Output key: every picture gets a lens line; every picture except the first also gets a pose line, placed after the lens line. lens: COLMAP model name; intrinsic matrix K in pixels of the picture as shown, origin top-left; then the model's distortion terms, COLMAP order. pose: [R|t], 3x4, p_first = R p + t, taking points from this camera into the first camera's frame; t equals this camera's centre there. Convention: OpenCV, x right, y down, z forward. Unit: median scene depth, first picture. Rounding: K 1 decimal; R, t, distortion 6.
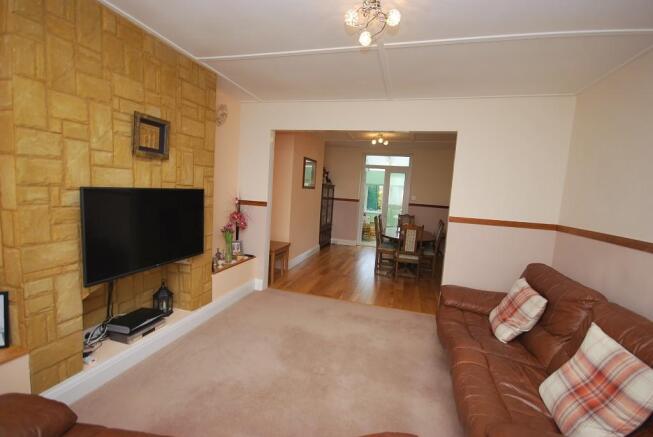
lens RADIAL K [[284.3, 0, 326.5], [0, 284.3, 218.5], [0, 0, 1]] dist [0.001346, 0.000082]
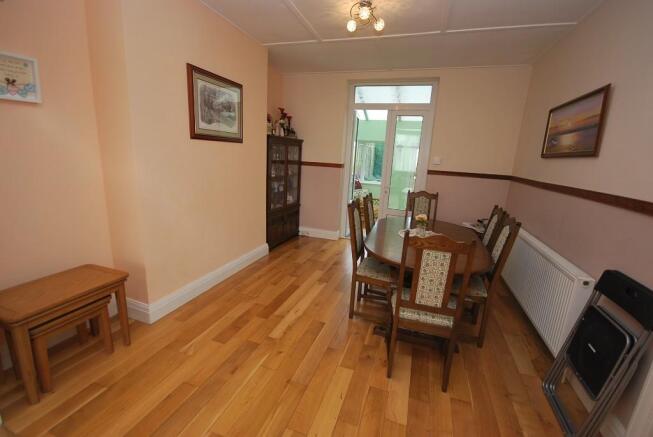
lens RADIAL K [[284.3, 0, 326.5], [0, 284.3, 218.5], [0, 0, 1]] dist [0.001346, 0.000082]
pose [[0.998980, 0.000969, -0.045148, 0.109911], [0.004399, 0.992928, 0.118633, -0.024420], [0.044943, -0.118711, 0.991911, 0.400722]]
